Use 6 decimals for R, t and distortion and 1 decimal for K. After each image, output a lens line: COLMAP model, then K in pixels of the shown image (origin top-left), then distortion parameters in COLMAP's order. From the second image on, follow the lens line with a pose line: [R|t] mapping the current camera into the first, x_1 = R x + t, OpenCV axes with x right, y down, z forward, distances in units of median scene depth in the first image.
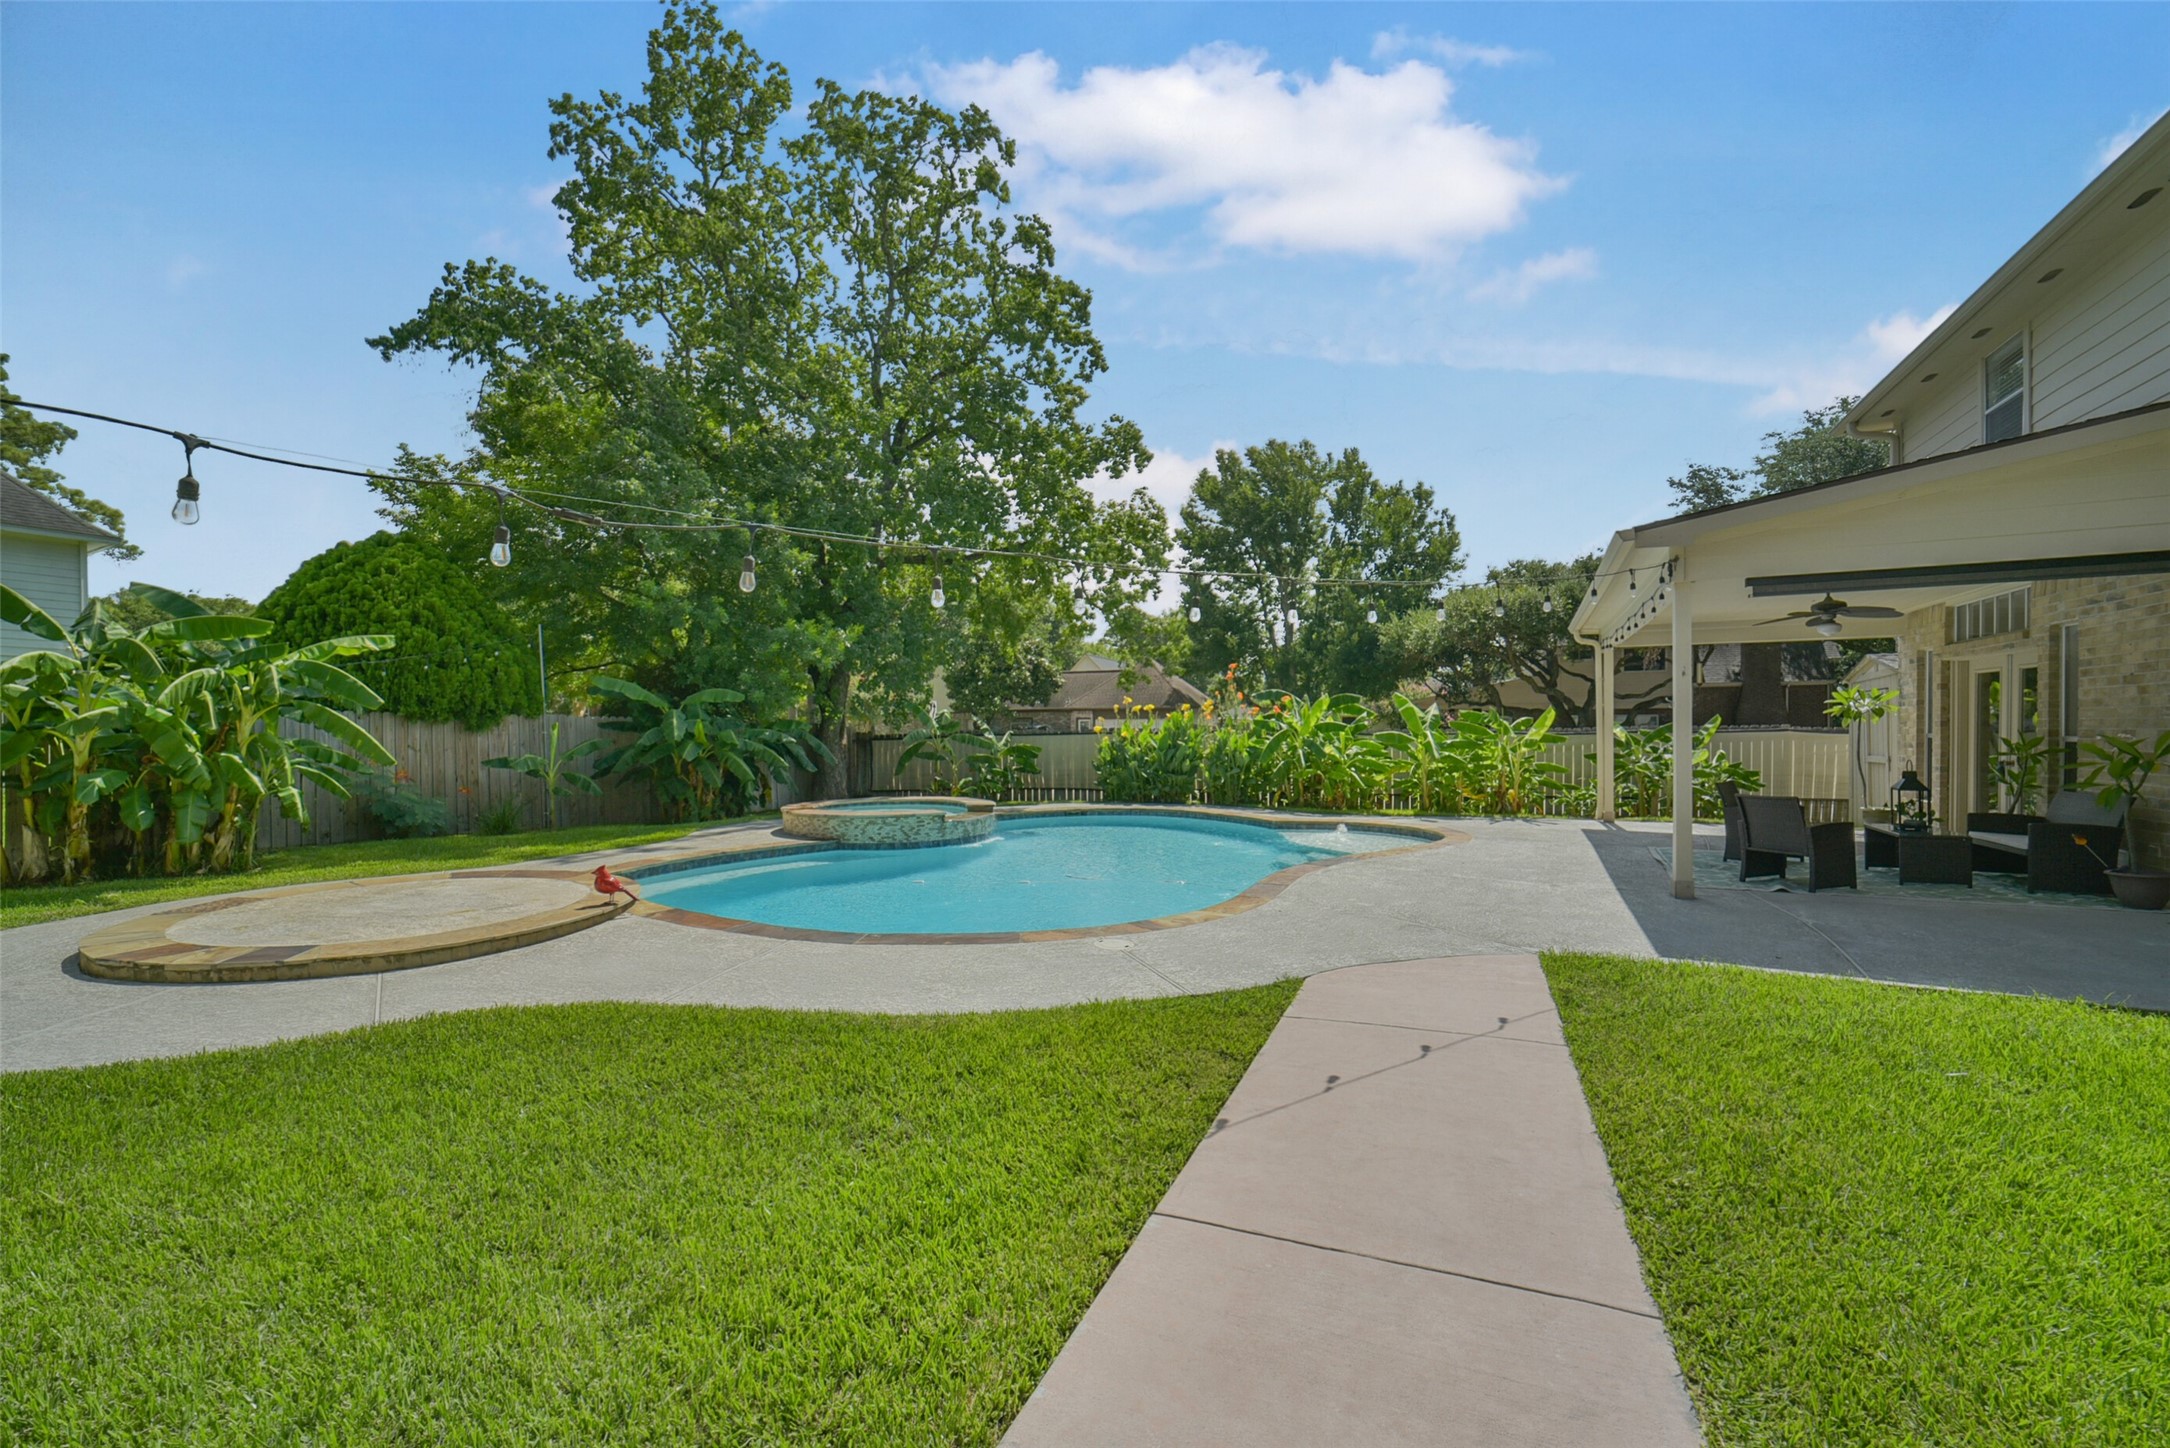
lens RADIAL K [[893.4, 0, 1091.9], [0, 893.4, 717.6], [0, 0, 1]] dist [-0.010372, 0.000442]
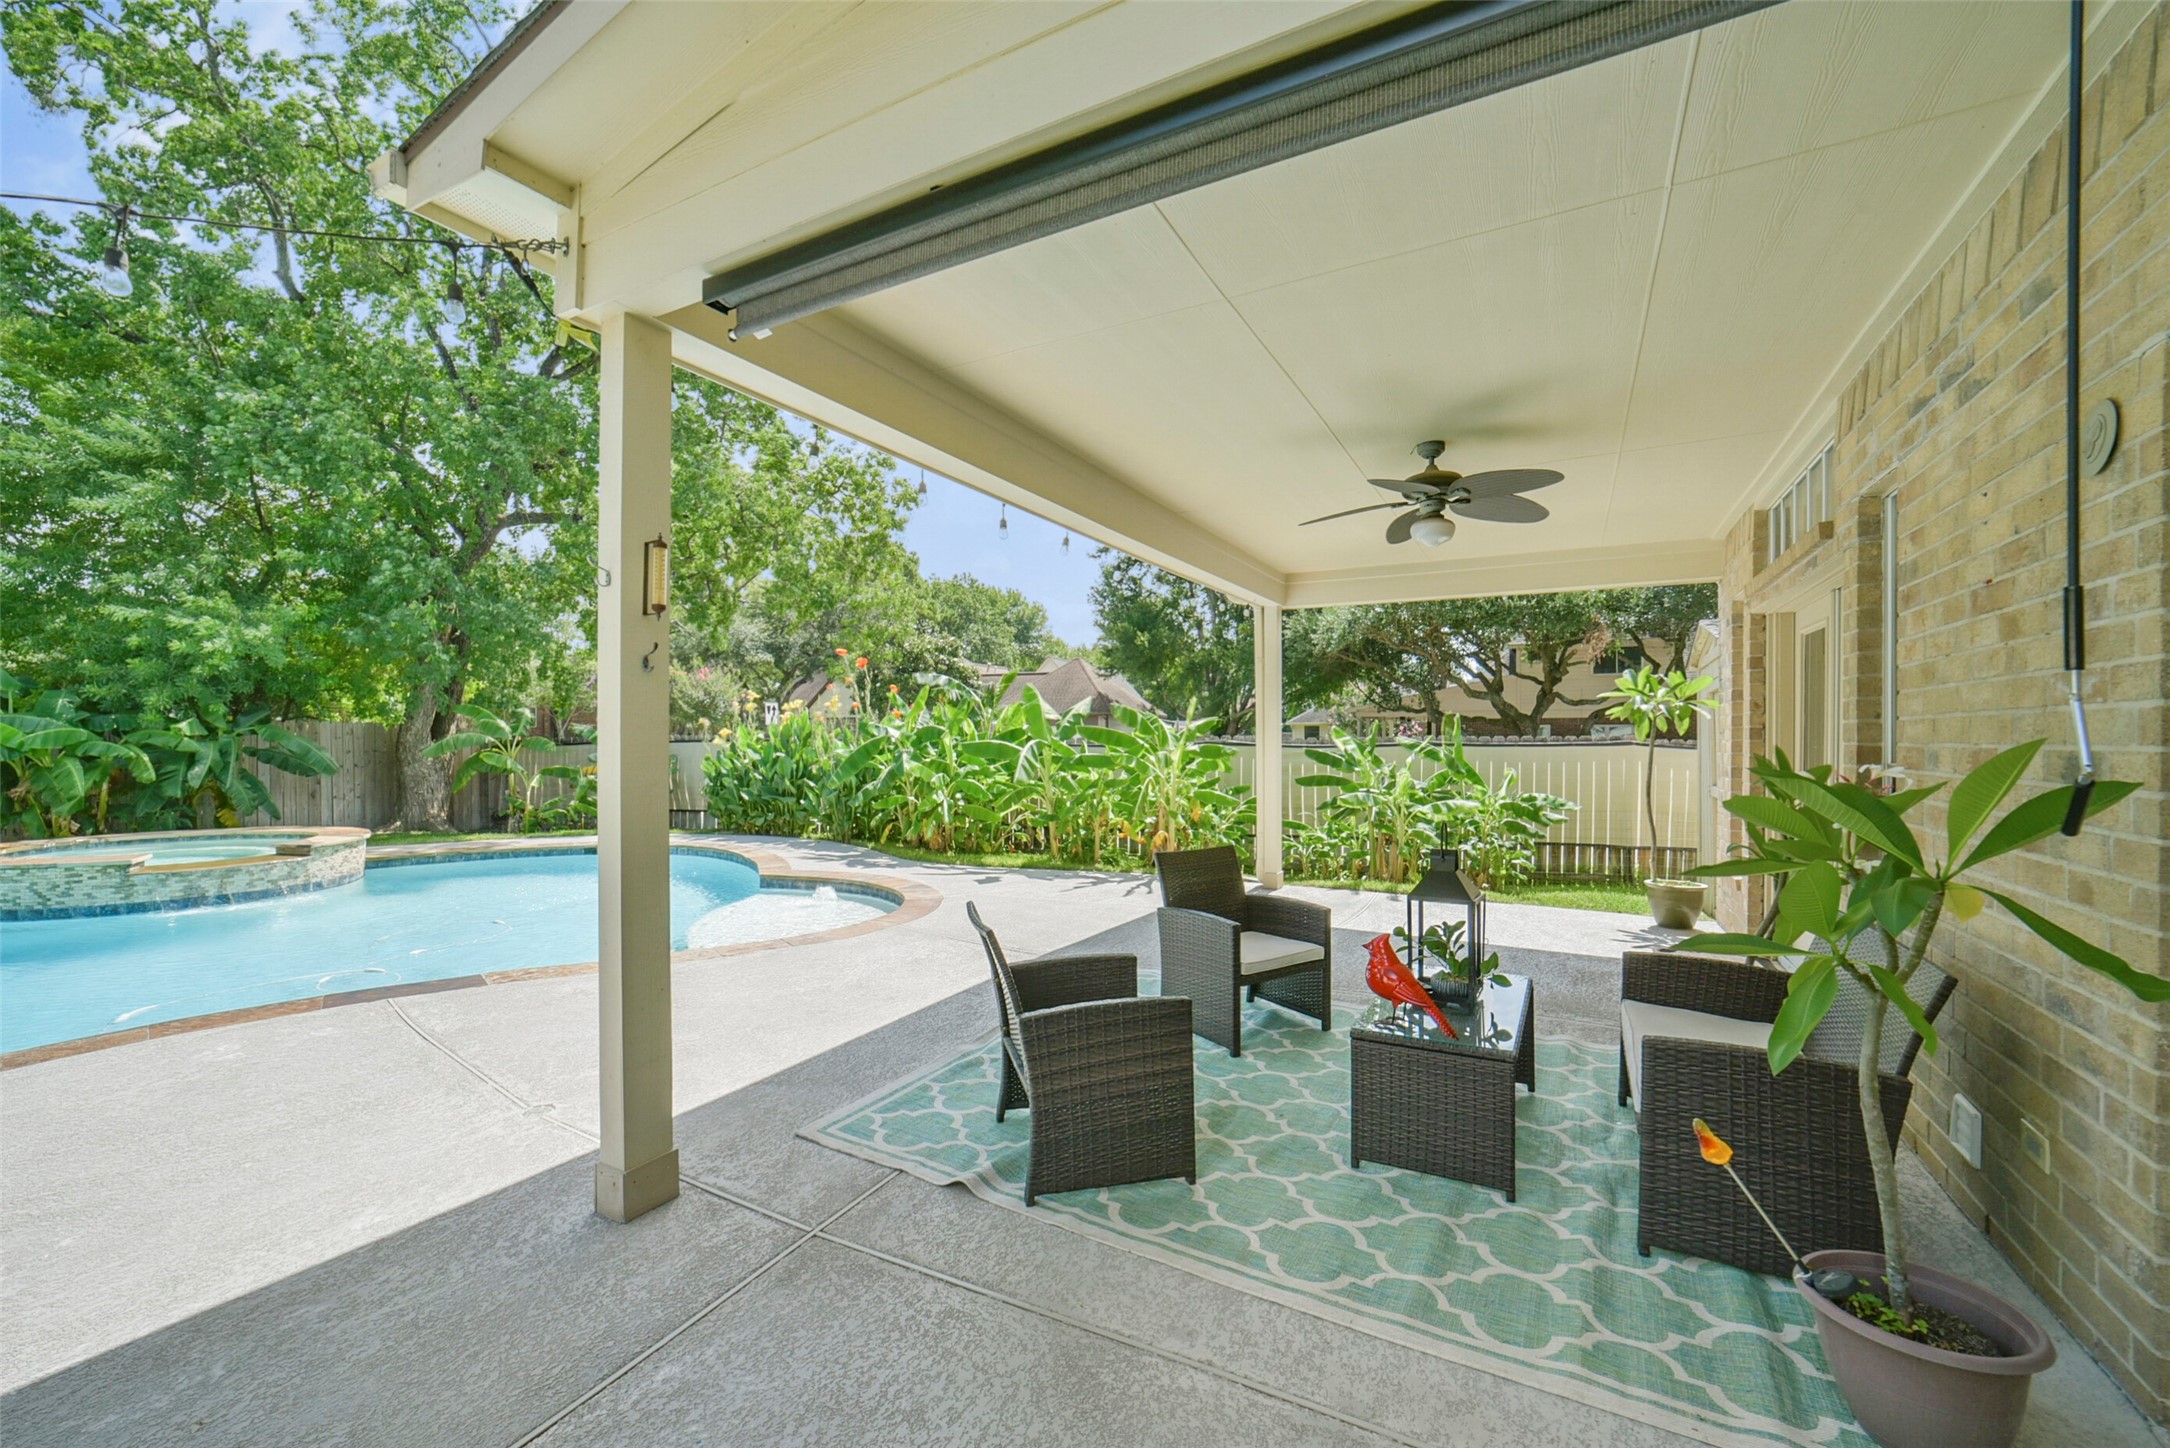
lens RADIAL K [[893.4, 0, 1091.9], [0, 893.4, 717.6], [0, 0, 1]] dist [-0.010372, 0.000442]
pose [[0.998748, 0.008252, -0.049330, 0.555812], [-0.008646, 0.999932, -0.007777, 0.004663], [0.049263, 0.008194, 0.998752, 0.421059]]
